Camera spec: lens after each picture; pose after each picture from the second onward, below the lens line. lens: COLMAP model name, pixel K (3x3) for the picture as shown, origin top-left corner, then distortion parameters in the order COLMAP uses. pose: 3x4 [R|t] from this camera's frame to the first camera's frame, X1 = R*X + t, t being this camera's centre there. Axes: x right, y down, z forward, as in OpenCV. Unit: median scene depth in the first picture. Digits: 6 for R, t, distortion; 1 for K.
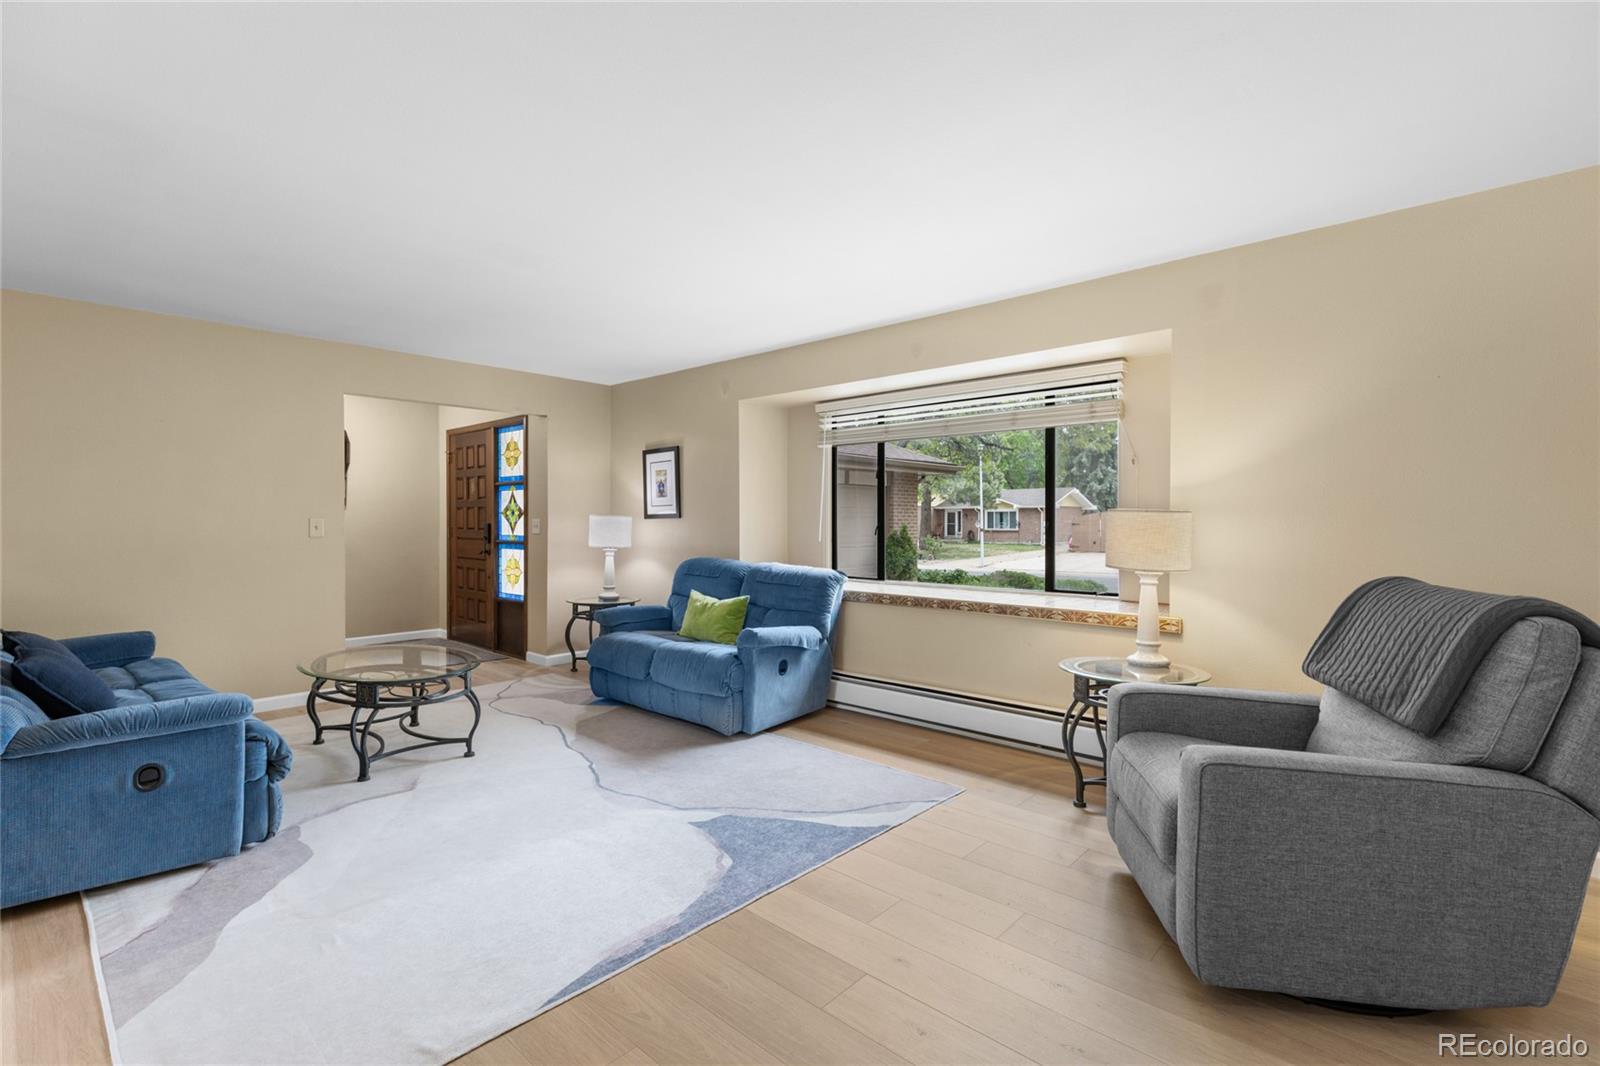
lens RADIAL K [[723.2, 0, 797.2], [0, 723.2, 530.7], [0, 0, 1]] dist [0.008407, -0.001555]
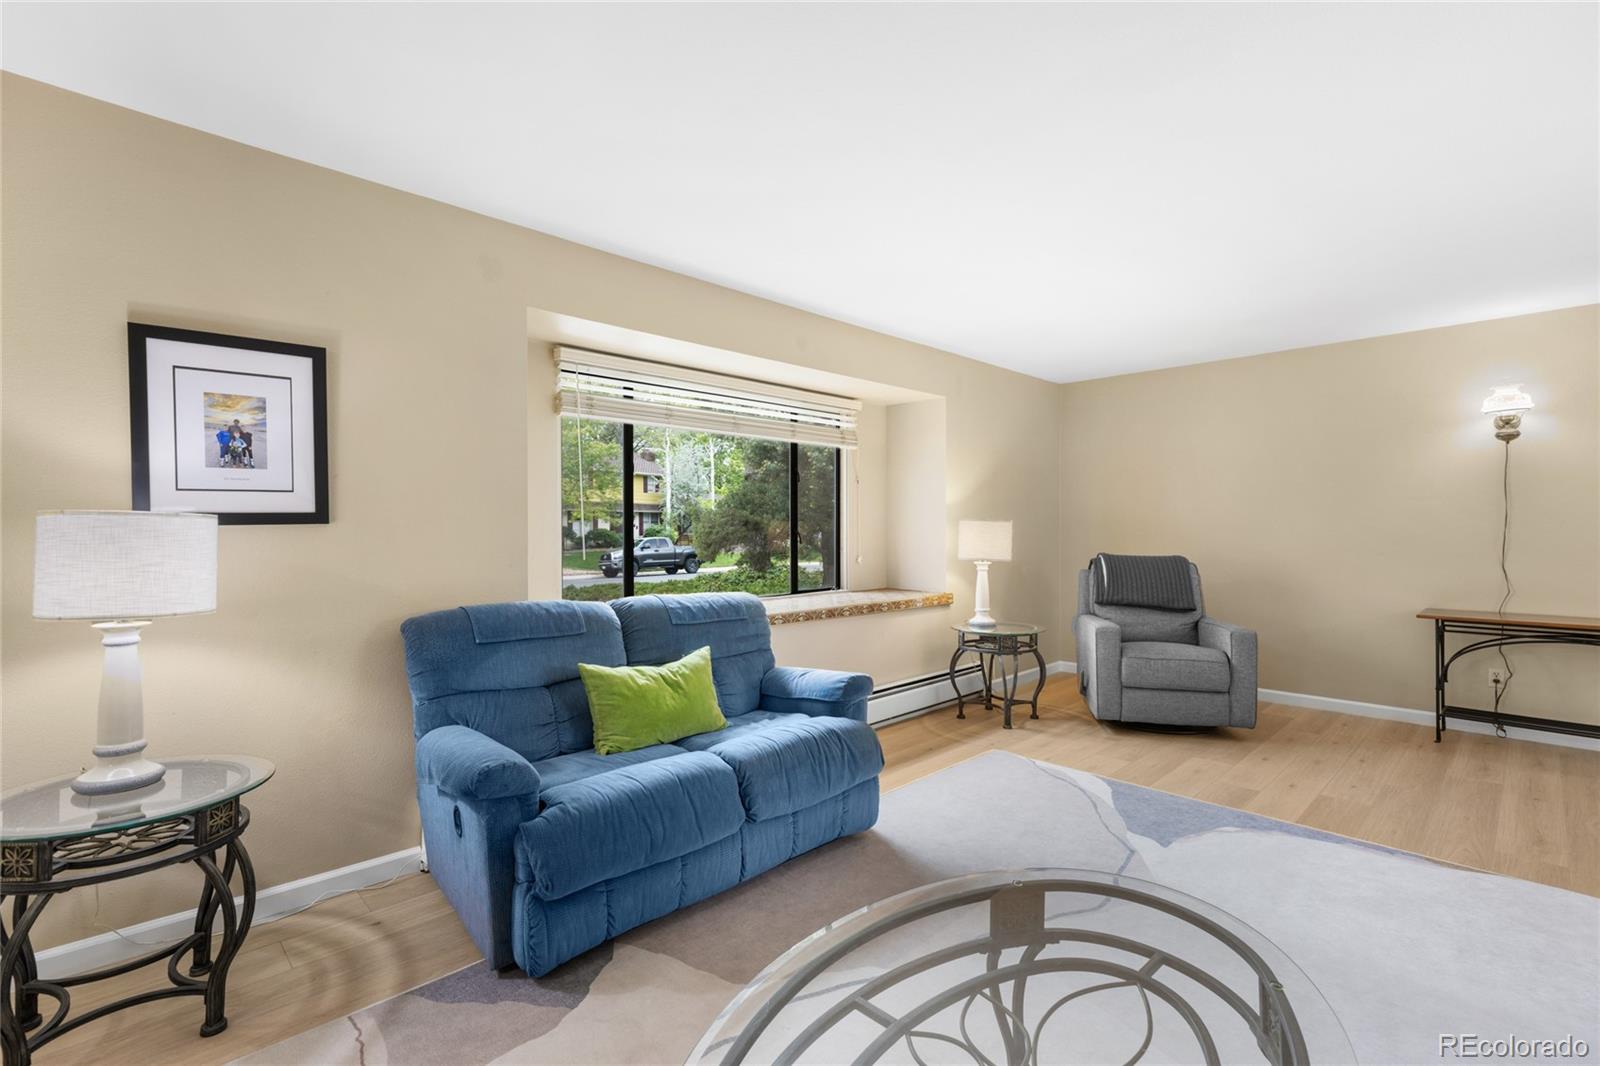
lens RADIAL K [[723.2, 0, 801.5], [0, 723.2, 529.3], [0, 0, 1]] dist [0.008407, -0.001555]
pose [[0.058524, -0.008428, 0.998250, -0.766074], [0.009288, 0.999926, 0.007898, -0.020164], [-0.998243, 0.008810, 0.058598, 0.958775]]
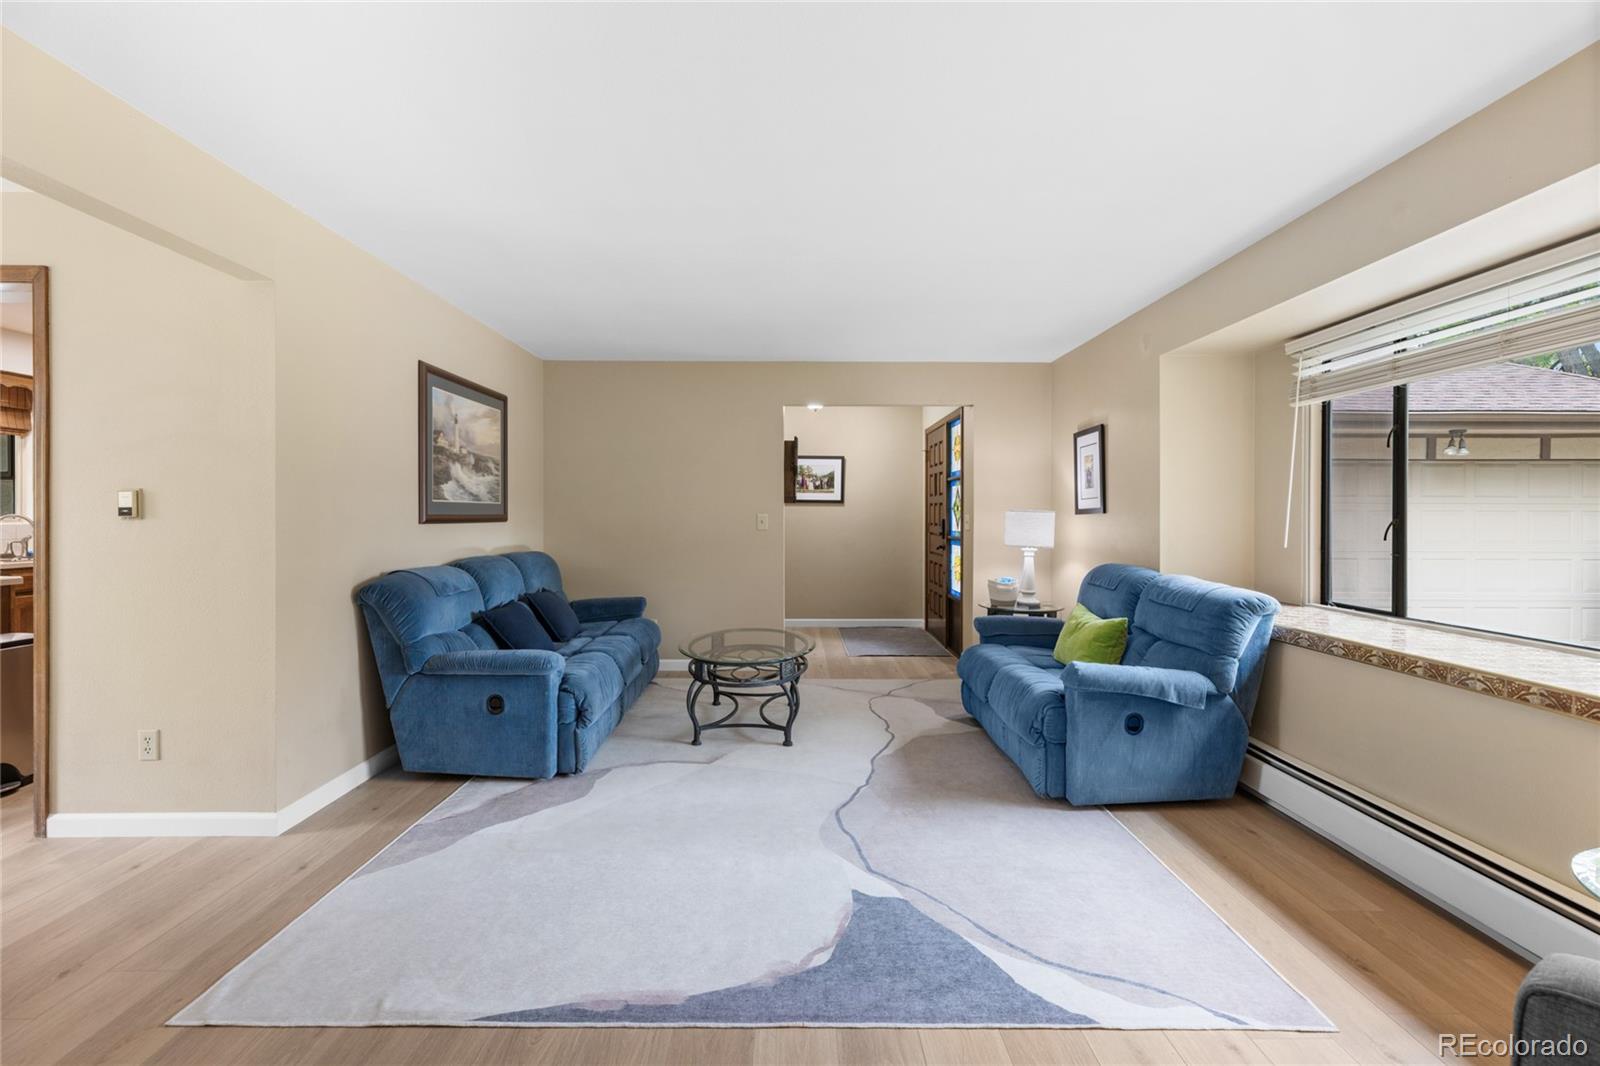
lens RADIAL K [[723.2, 0, 799.0], [0, 723.2, 529.0], [0, 0, 1]] dist [0.008407, -0.001555]
pose [[0.682226, 0.013843, -0.731010, 0.264940], [-0.012054, 0.999898, 0.007685, -0.002849], [0.731042, 0.003569, 0.682323, 0.272351]]
